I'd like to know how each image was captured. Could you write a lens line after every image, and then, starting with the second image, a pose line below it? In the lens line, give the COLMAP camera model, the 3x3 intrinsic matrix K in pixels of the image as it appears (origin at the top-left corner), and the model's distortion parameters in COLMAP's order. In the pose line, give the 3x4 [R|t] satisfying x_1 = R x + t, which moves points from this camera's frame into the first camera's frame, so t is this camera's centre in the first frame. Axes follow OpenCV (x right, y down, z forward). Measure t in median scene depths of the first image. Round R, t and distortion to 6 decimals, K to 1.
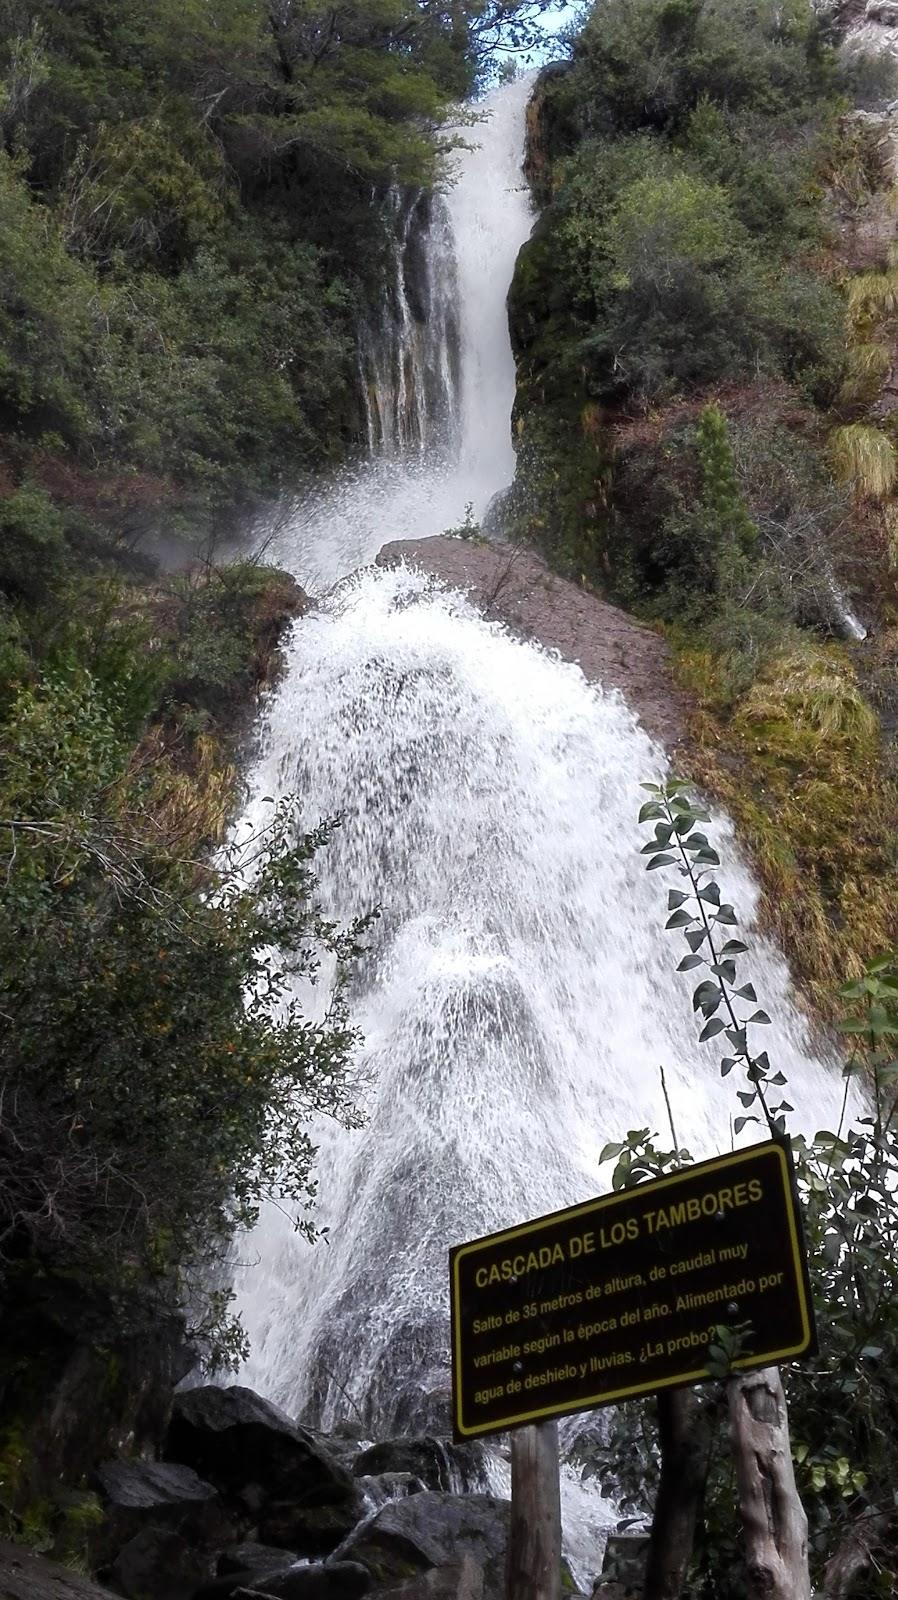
lens RADIAL K [[2263.1, 0, 426.0], [0, 2263.1, 789.2], [0, 0, 1]] dist [0.103892, -0.026083]
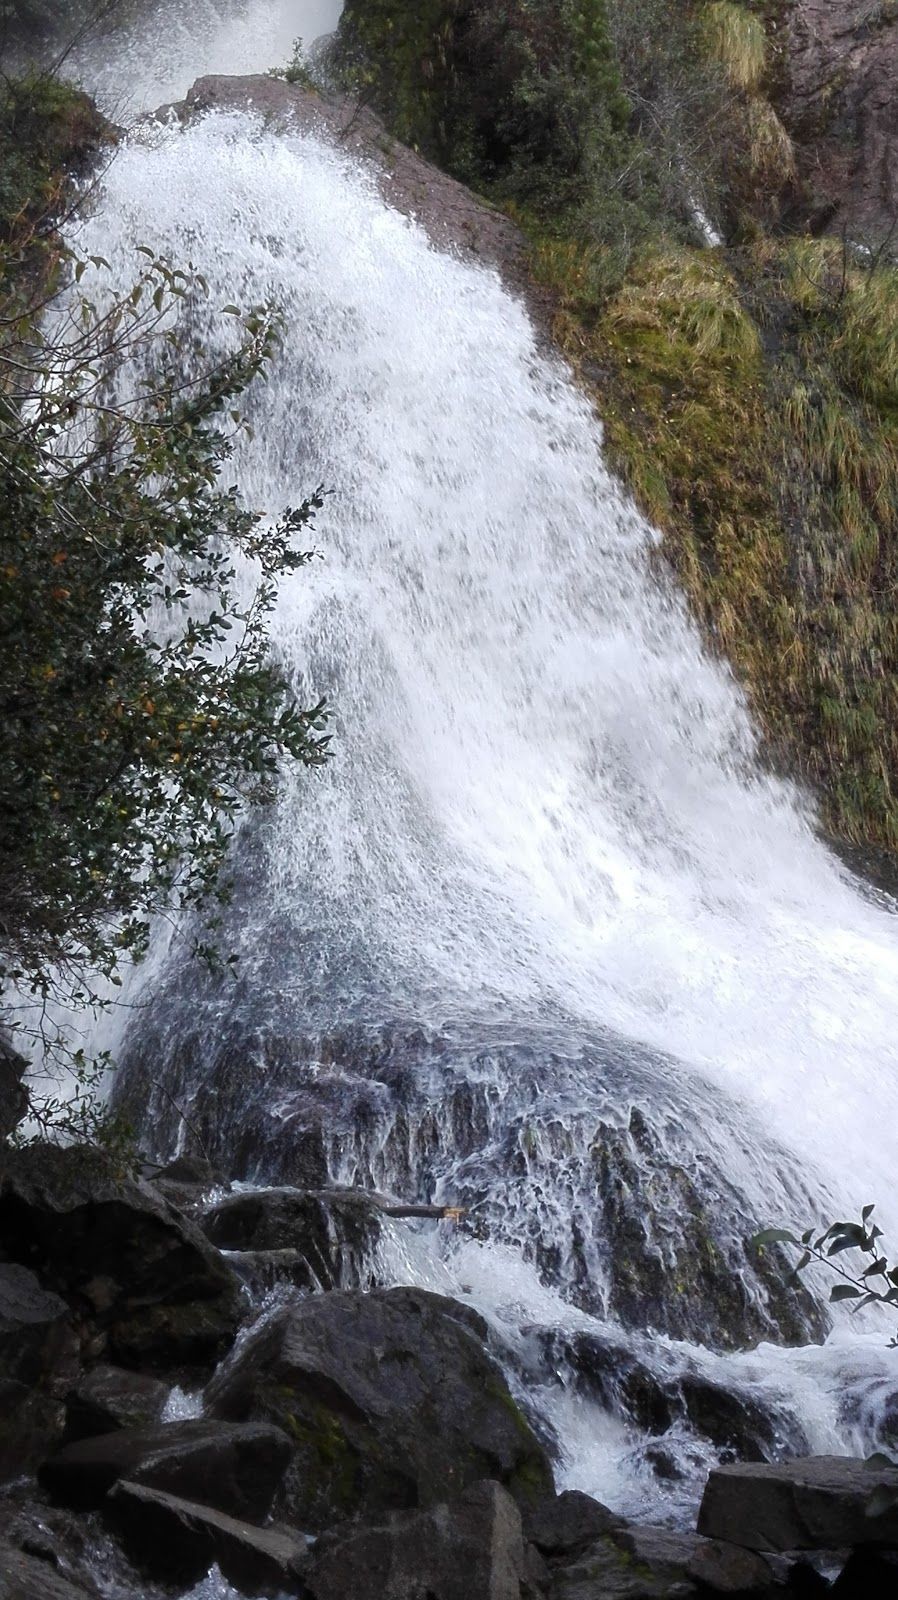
lens RADIAL K [[2263.1, 0, 426.0], [0, 2263.1, 789.2], [0, 0, 1]] dist [0.103892, -0.026083]
pose [[0.989556, 0.057491, 0.132188, -0.031505], [-0.078243, 0.984399, 0.157595, 0.011321], [-0.121065, -0.166292, 0.978617, 0.121379]]
